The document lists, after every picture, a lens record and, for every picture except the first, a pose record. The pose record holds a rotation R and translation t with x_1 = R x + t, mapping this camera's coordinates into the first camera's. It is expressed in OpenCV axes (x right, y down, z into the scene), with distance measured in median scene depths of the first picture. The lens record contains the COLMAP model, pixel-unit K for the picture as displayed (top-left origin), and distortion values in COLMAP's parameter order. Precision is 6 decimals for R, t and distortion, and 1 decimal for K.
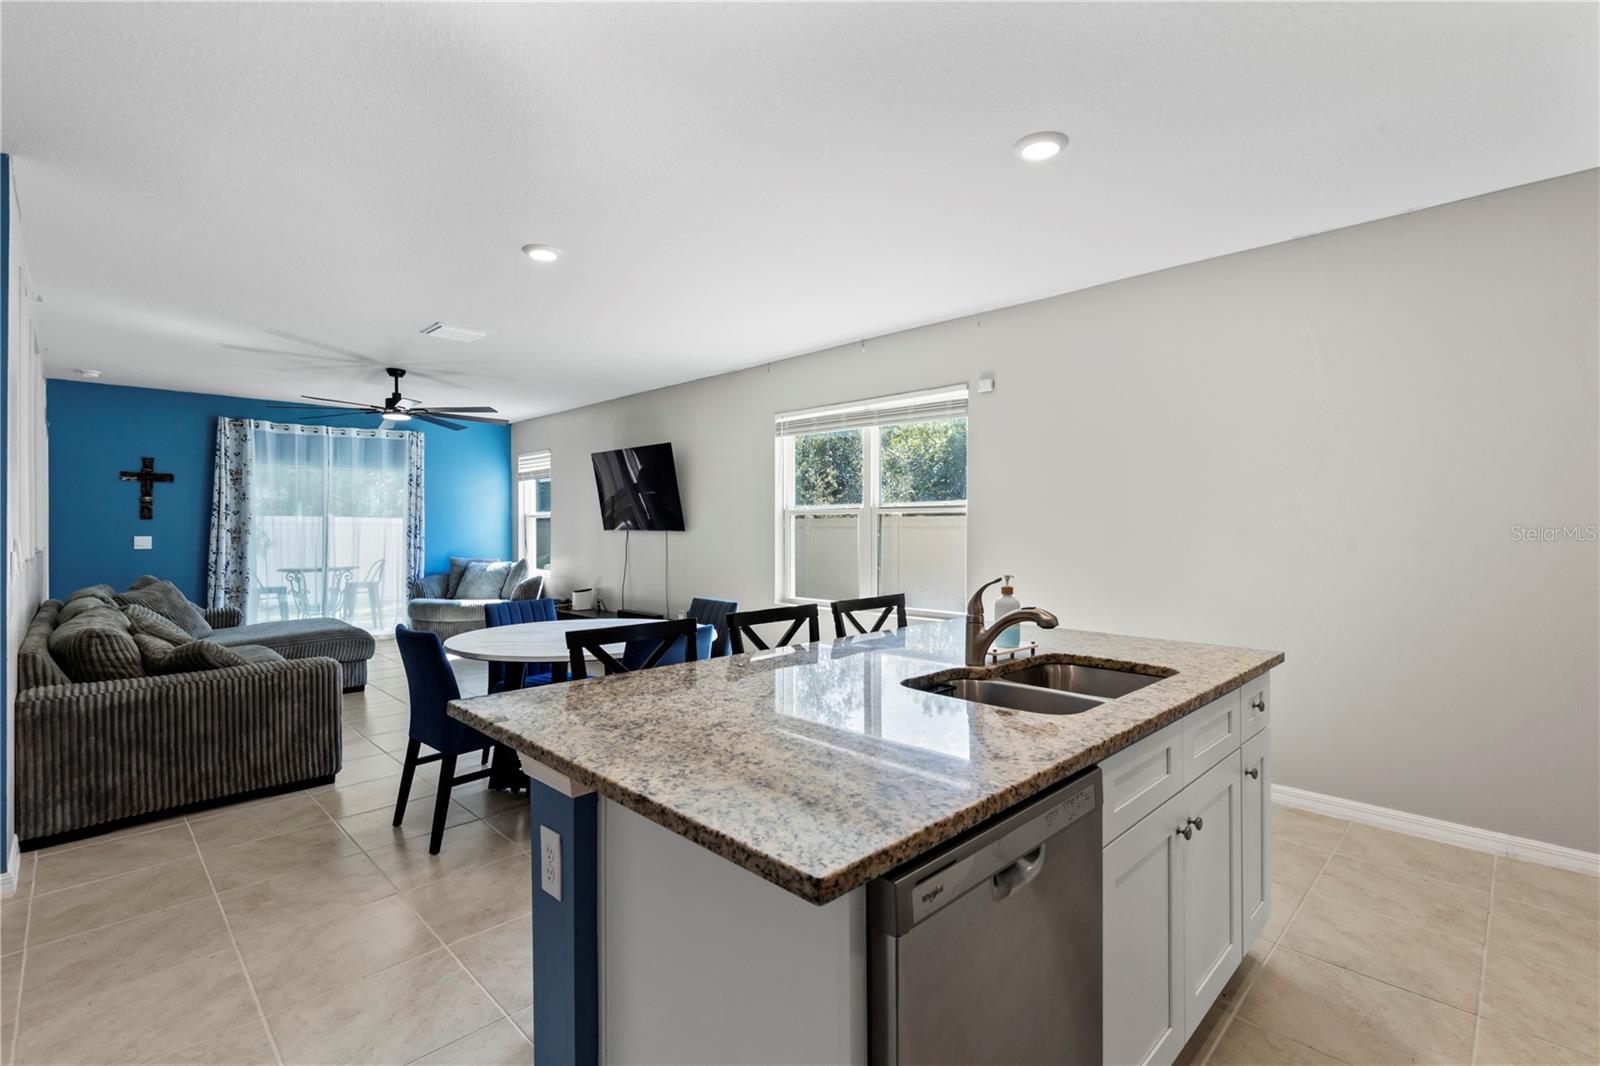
lens RADIAL K [[729.6, 0, 731.3], [0, 729.6, 527.0], [0, 0, 1]] dist [0.008725, -0.001522]
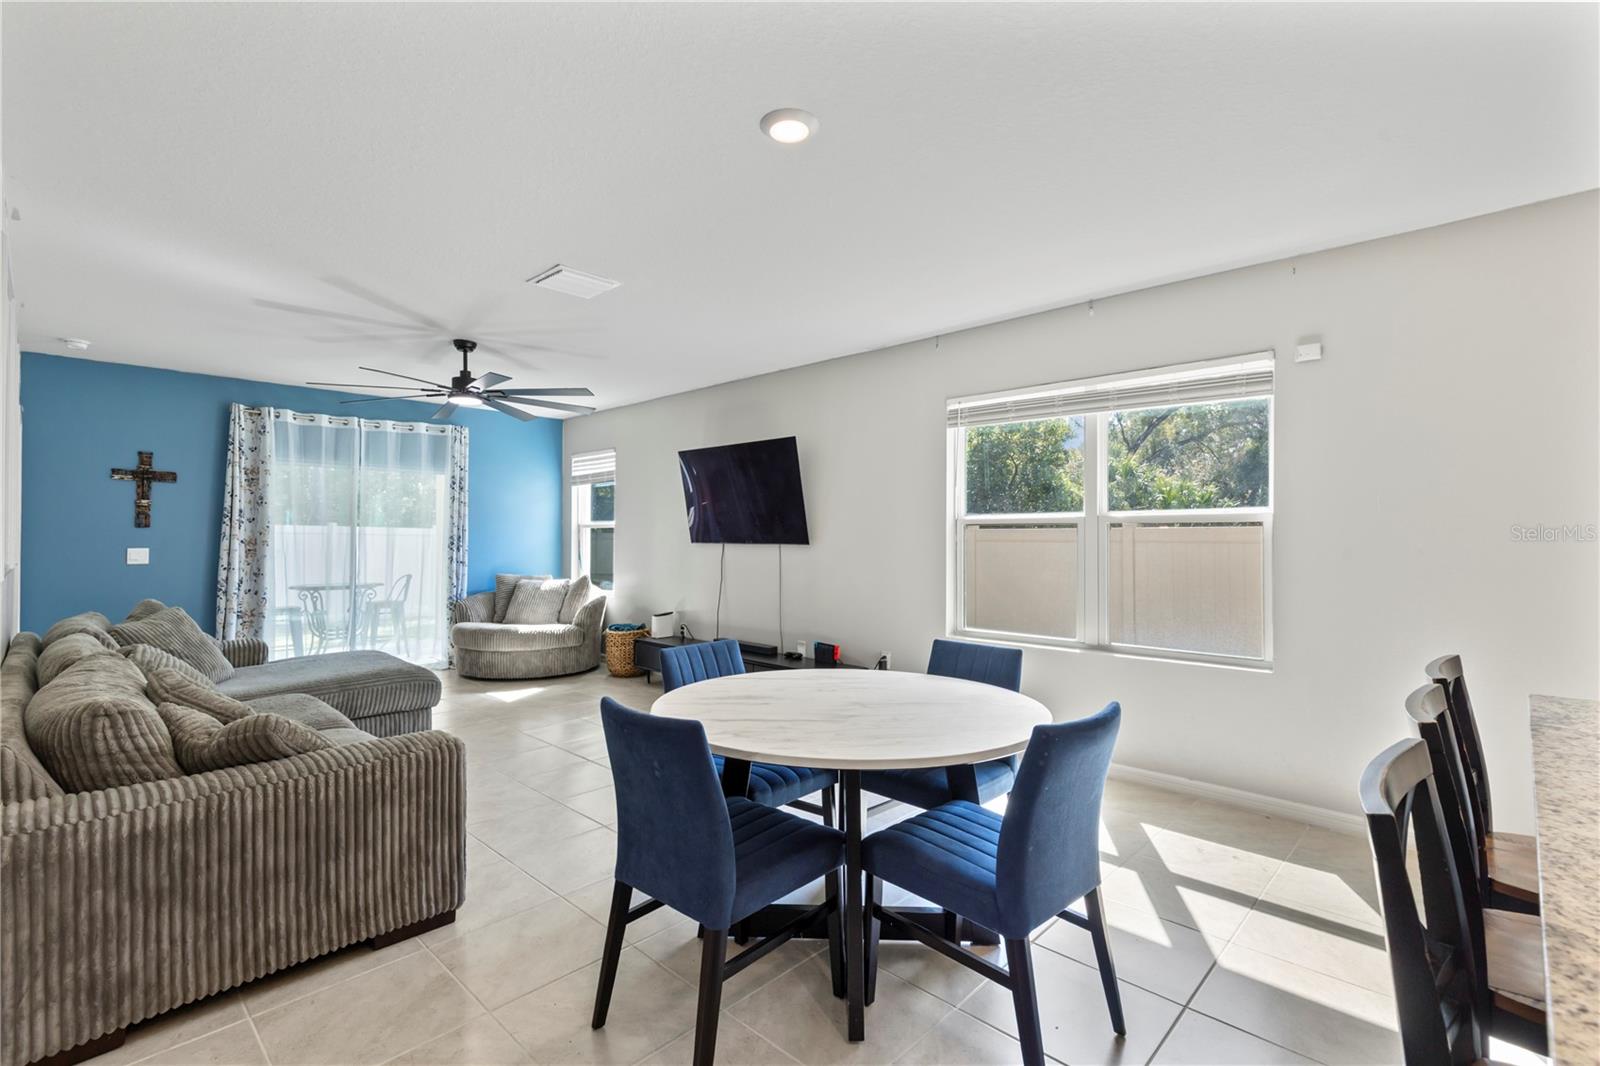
lens RADIAL K [[729.6, 0, 724.8], [0, 729.6, 531.1], [0, 0, 1]] dist [0.008725, -0.001522]
pose [[0.999829, 0.004873, 0.017844, -0.195367], [-0.004686, 0.999934, -0.010508, -0.000808], [-0.017894, 0.010422, 0.999786, 0.204534]]
